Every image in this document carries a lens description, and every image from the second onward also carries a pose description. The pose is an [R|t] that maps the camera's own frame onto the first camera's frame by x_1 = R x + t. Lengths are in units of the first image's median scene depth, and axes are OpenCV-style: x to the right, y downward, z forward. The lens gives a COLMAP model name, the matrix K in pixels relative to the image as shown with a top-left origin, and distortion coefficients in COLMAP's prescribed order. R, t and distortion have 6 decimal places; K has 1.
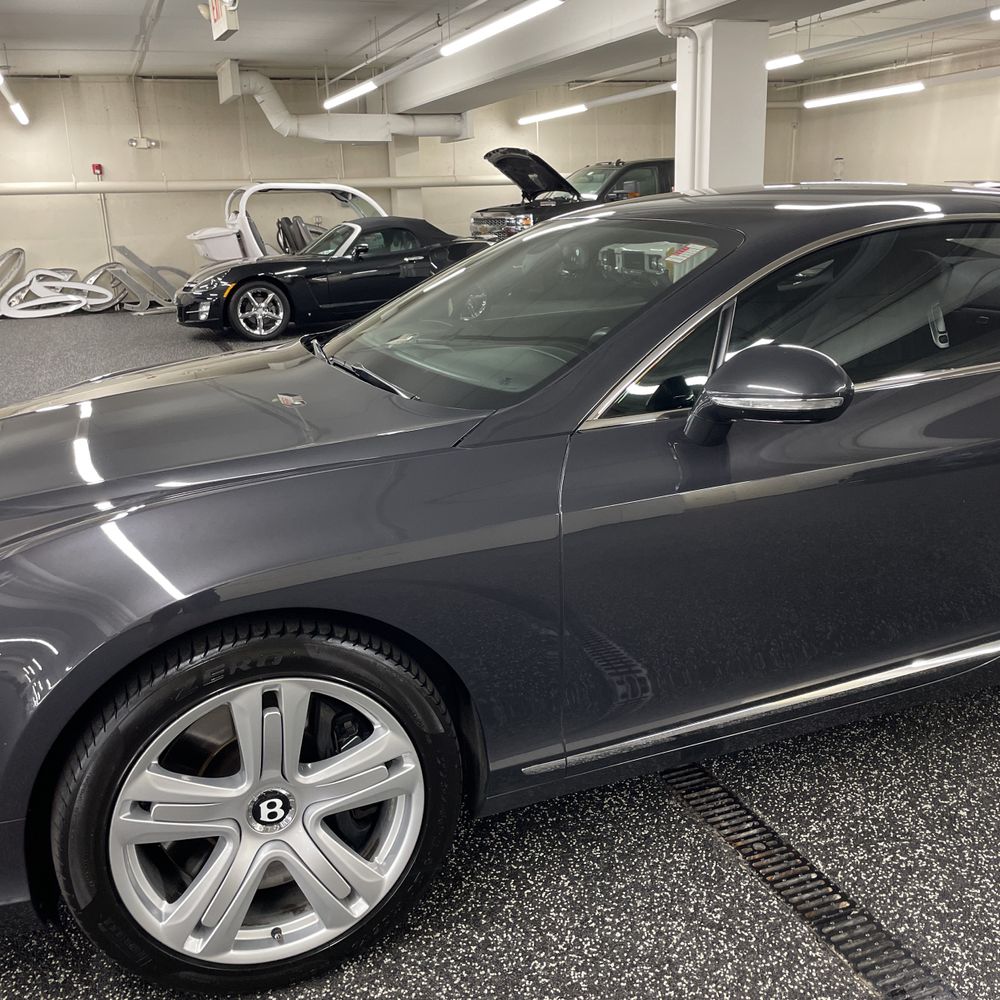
lens RADIAL K [[1023.8, 0, 504.6], [0, 1023.8, 498.8], [0, 0, 1]] dist [0.072631, -0.092701]
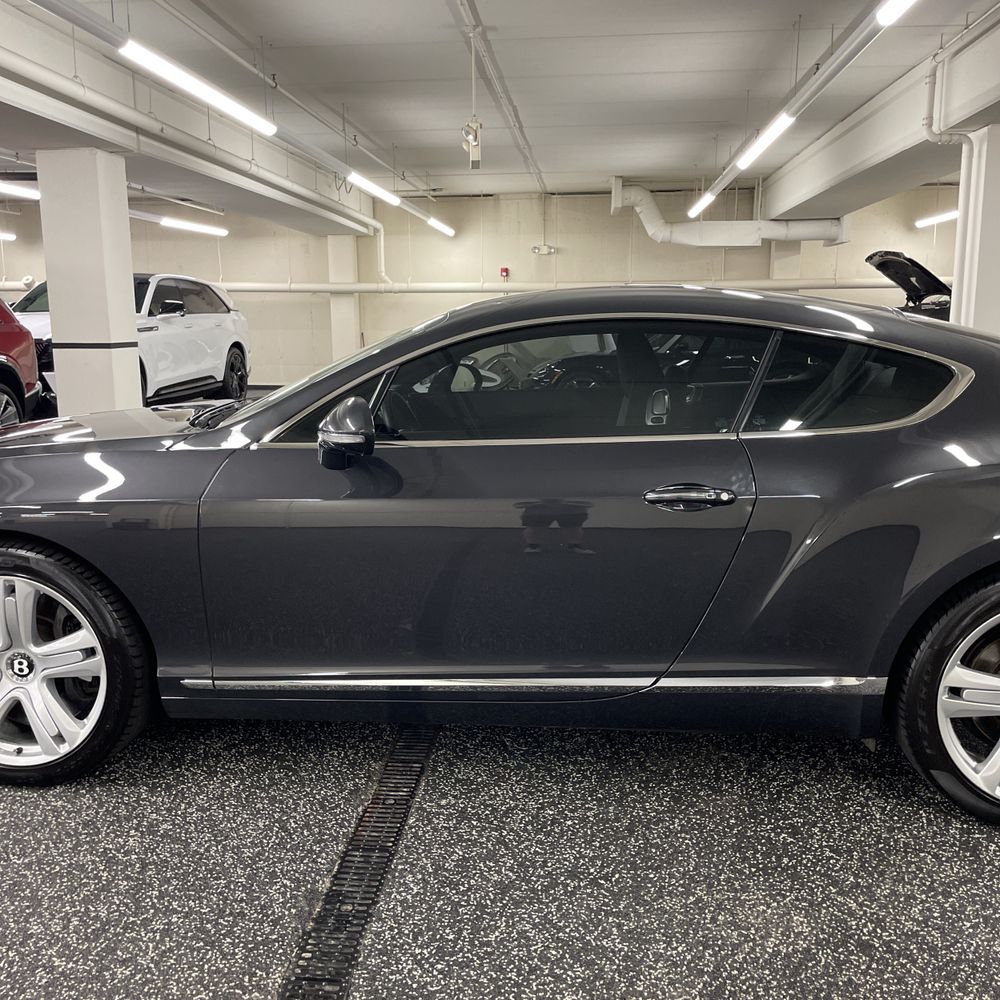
lens RADIAL K [[1023.4, 0, 489.3], [0, 1023.4, 503.1], [0, 0, 1]] dist [0.099175, -0.155345]
pose [[0.889909, 0.108741, -0.442987, 0.140587], [-0.147613, 0.987564, -0.054117, 0.004913], [0.431593, 0.113550, 0.894893, -0.016712]]
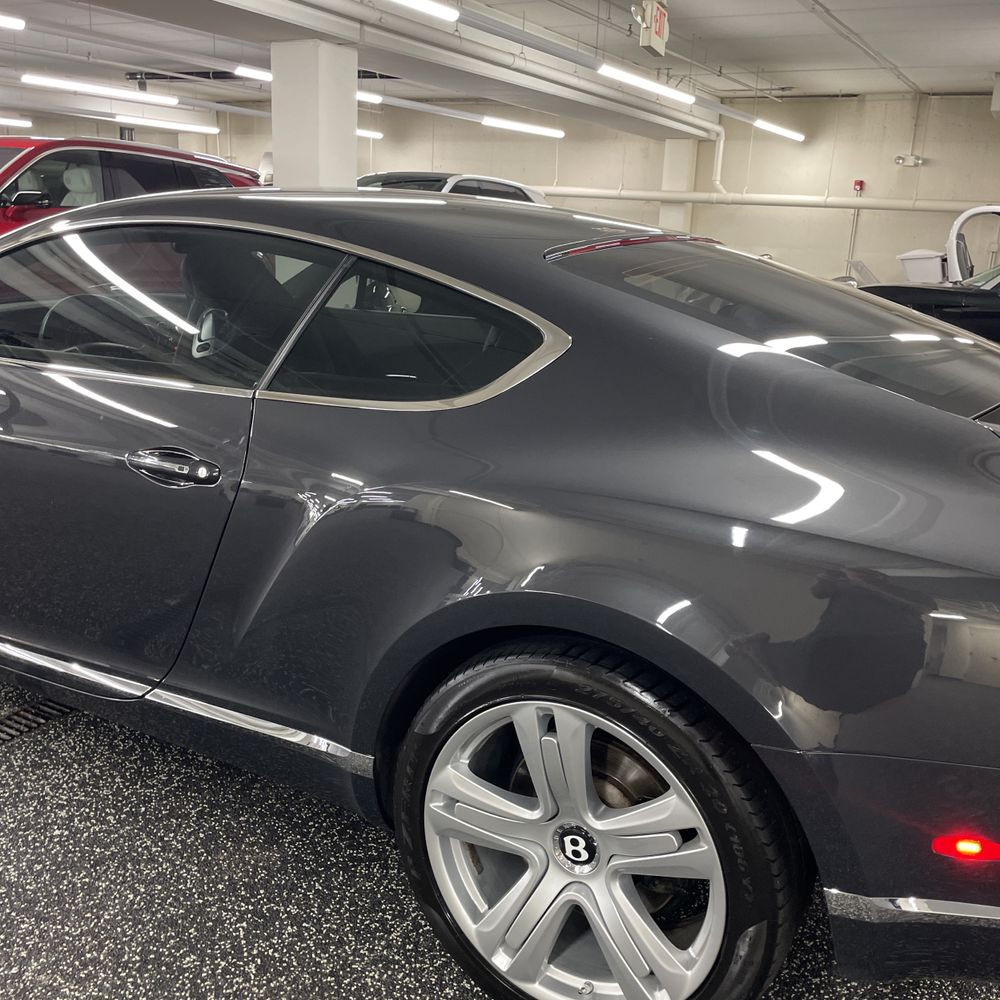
lens RADIAL K [[1023.8, 0, 504.6], [0, 1023.8, 498.8], [0, 0, 1]] dist [0.072631, -0.092701]
pose [[0.631372, 0.265909, -0.728466, 0.222897], [-0.279726, 0.954224, 0.105874, -0.034994], [0.723273, 0.136925, 0.676852, 0.103269]]
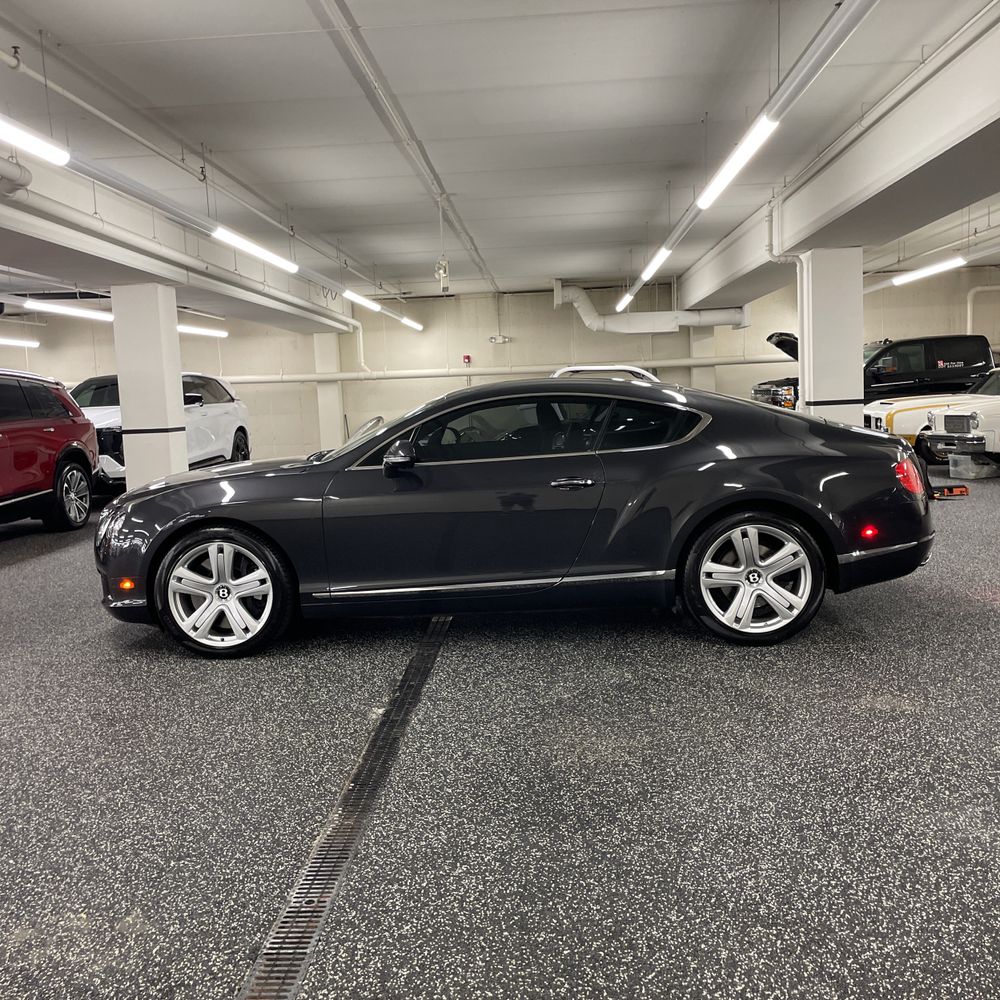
lens RADIAL K [[1020.1, 0, 500.0], [0, 1020.1, 500.0], [0, 0, 1]] dist [0.094837, -0.154315]
pose [[0.911187, 0.037182, -0.410312, 0.217377], [-0.101701, 0.985399, -0.136552, 0.047064], [0.399243, 0.166153, 0.901664, -0.175416]]
